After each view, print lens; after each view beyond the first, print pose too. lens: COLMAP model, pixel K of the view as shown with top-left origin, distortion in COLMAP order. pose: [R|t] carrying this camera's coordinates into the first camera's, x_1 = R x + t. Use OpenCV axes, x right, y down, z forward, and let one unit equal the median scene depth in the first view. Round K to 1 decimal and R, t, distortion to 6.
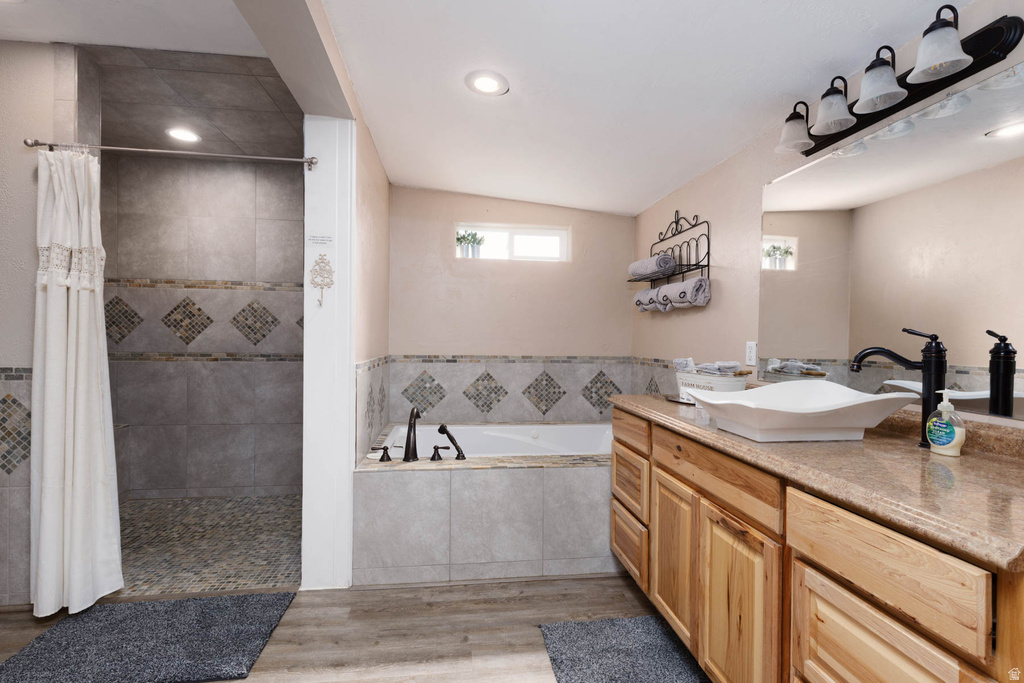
lens RADIAL K [[453.5, 0, 514.0], [0, 453.5, 343.1], [0, 0, 1]] dist [-0.000082, -0.000051]
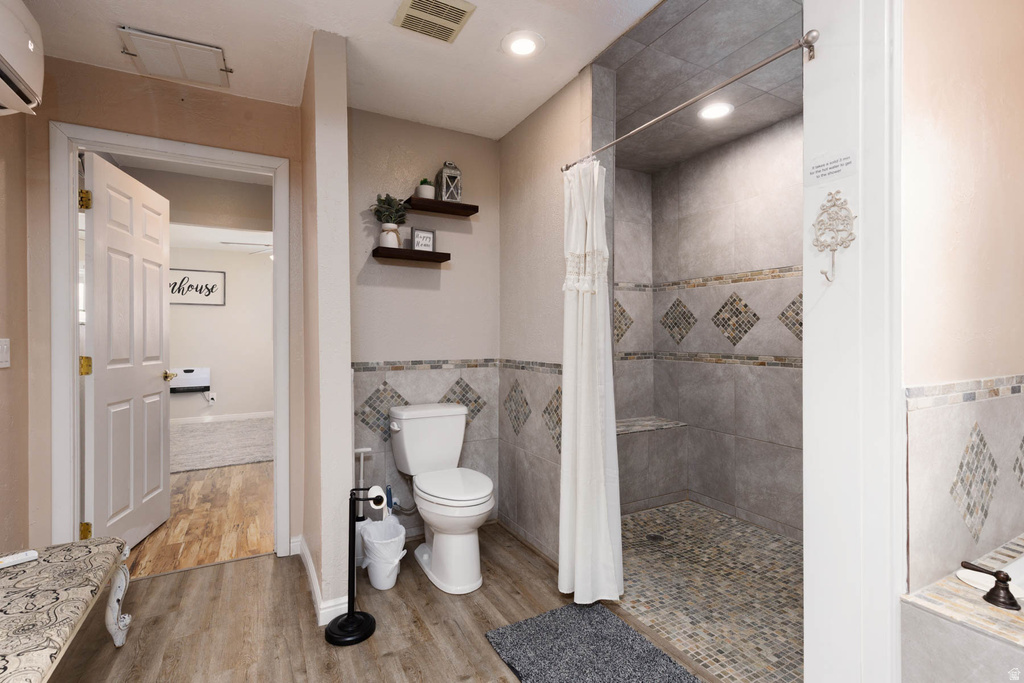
lens RADIAL K [[470.3, 0, 509.6], [0, 470.3, 336.2], [0, 0, 1]] dist [0.011376, -0.000534]
pose [[0.351102, -0.010247, -0.936281, -0.002957], [-0.004763, 0.999908, -0.012729, -0.001544], [0.936325, 0.008928, 0.351021, 0.257921]]
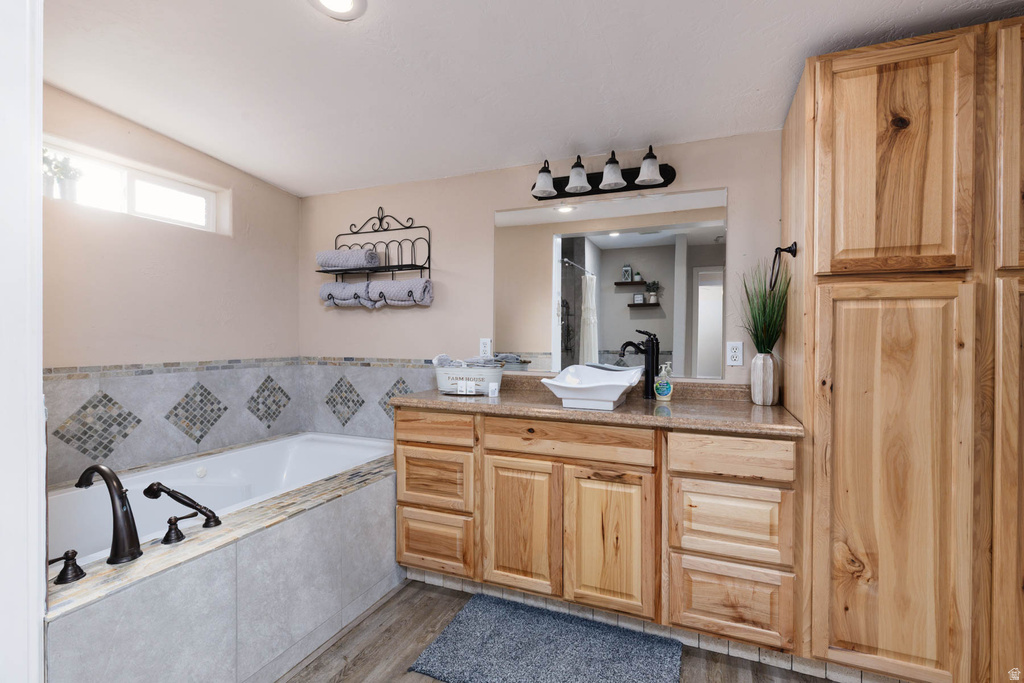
lens RADIAL K [[464.5, 0, 512.0], [0, 464.5, 341.5], [0, 0, 1]] dist [0.006978, 0.000172]
pose [[0.511242, -0.018325, 0.859242, -0.339737], [0.012927, 0.999824, 0.013632, -0.007337], [-0.859340, 0.004139, 0.511388, 0.212335]]
